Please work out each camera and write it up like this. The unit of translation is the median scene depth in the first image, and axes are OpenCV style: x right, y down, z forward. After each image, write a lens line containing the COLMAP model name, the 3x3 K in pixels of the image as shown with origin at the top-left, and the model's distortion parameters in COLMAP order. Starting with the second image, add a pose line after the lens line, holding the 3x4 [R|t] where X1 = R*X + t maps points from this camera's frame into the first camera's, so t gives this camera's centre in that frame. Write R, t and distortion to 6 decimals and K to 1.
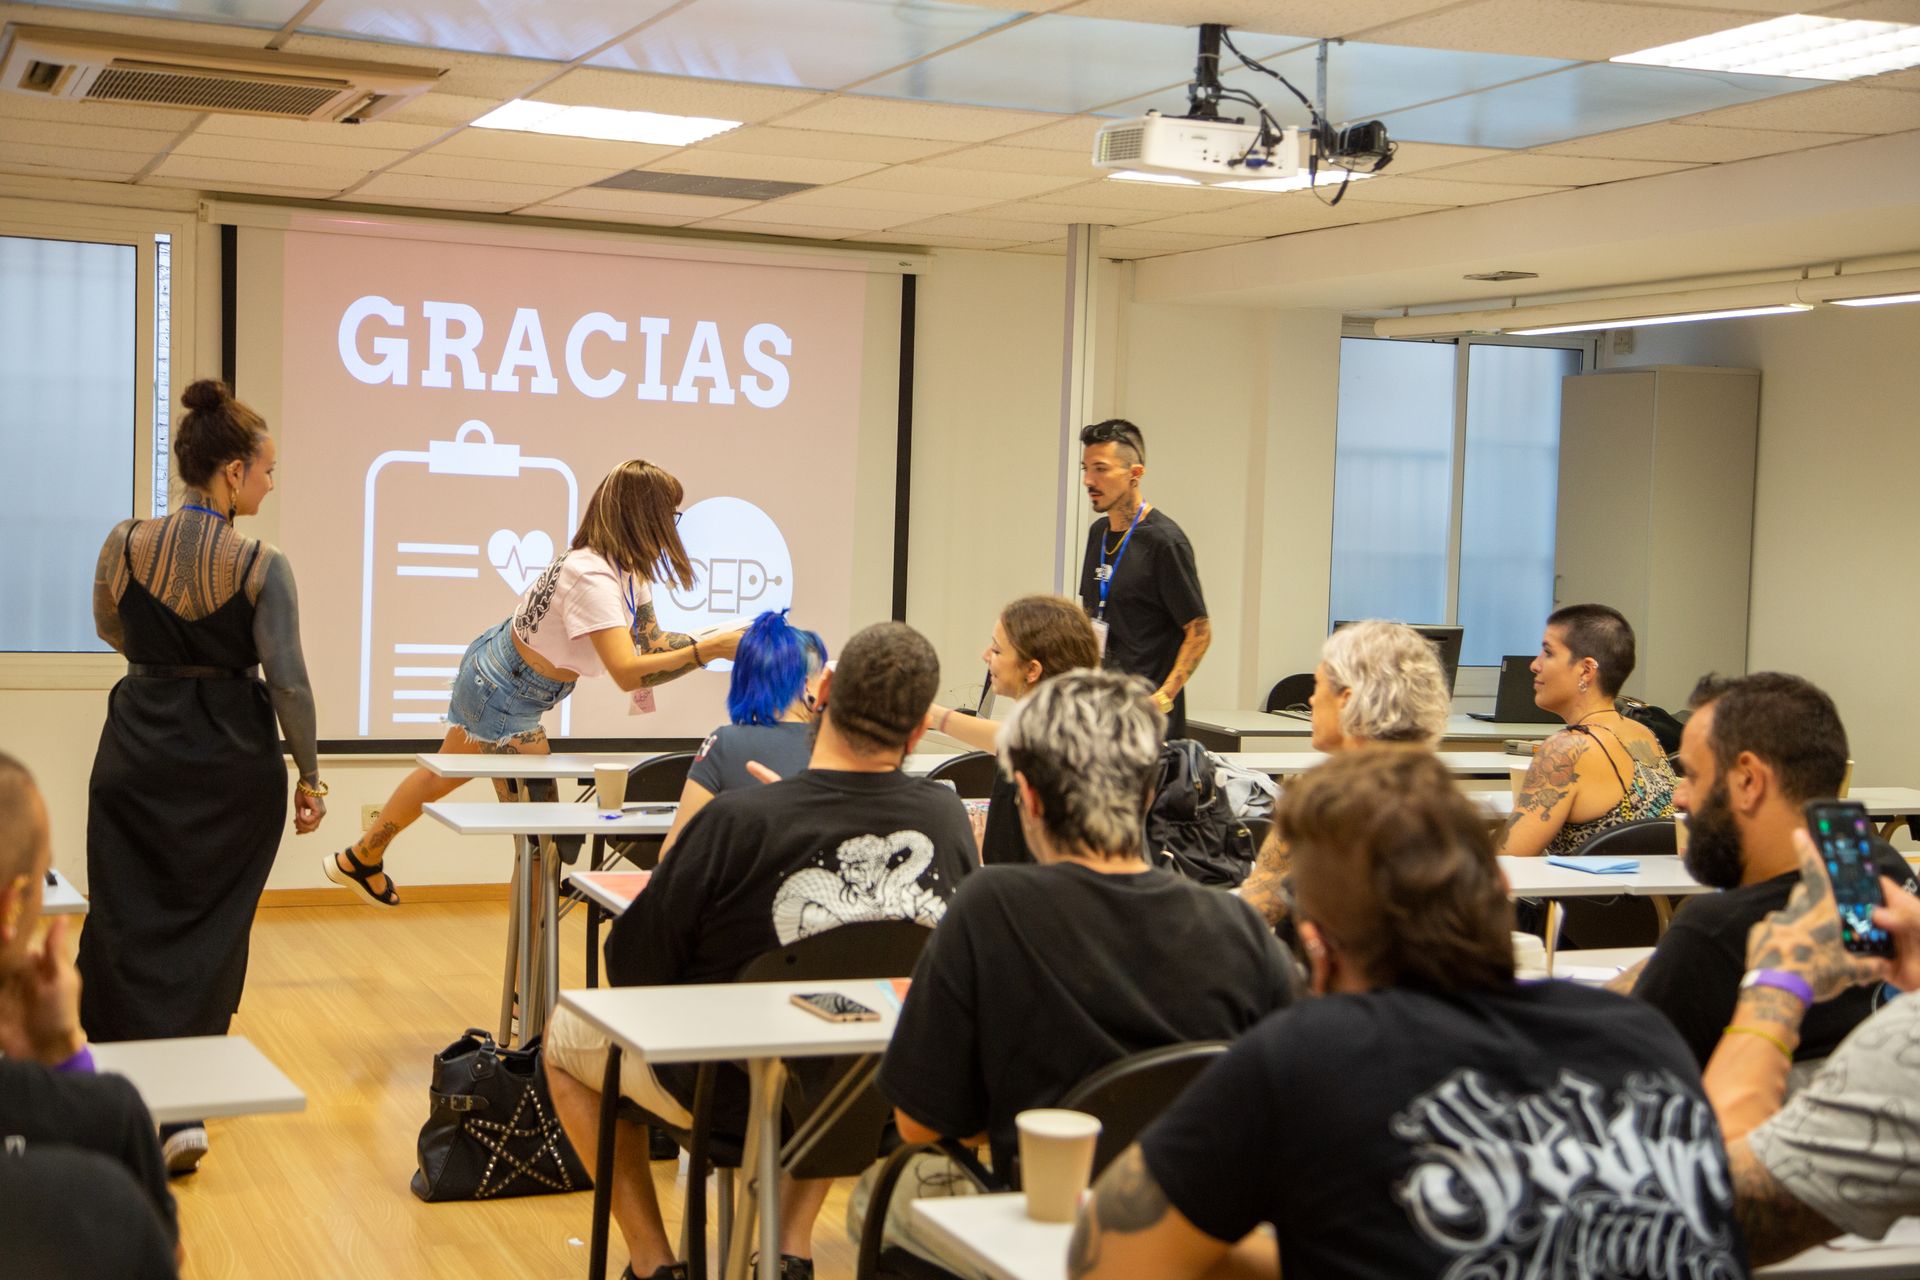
lens RADIAL K [[2726.6, 0, 960.0], [0, 2726.6, 640.0], [0, 0, 1]] dist [0.249533, -0.053109]
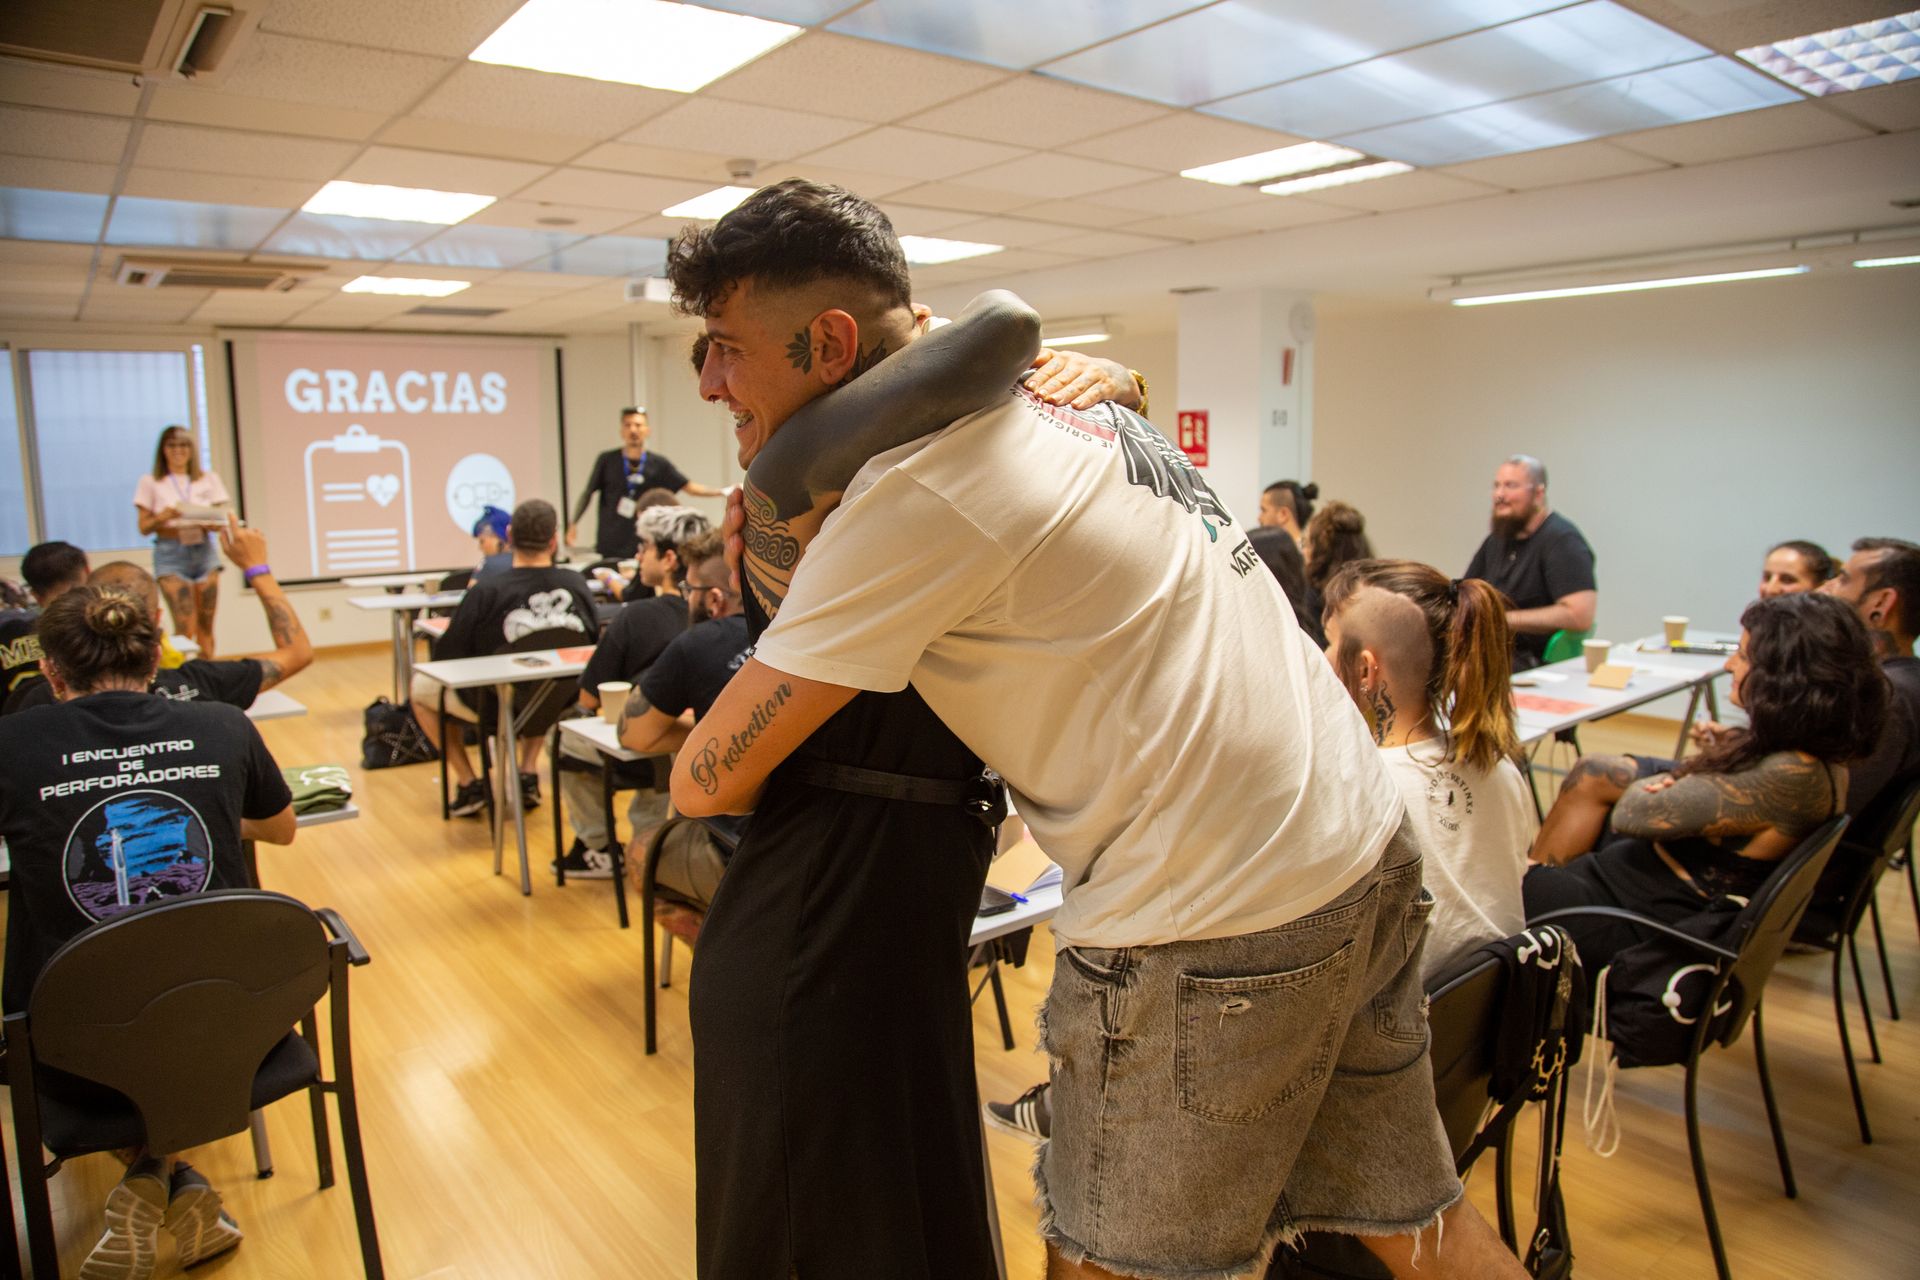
lens RADIAL K [[1272.4, 0, 960.0], [0, 1272.4, 640.0], [0, 0, 1]] dist [-0.131772, 0.091921]
pose [[0.962485, -0.081779, 0.258716, 0.021536], [0.055156, 0.992560, 0.108547, 0.011292], [-0.265668, -0.090205, 0.959835, -0.097123]]
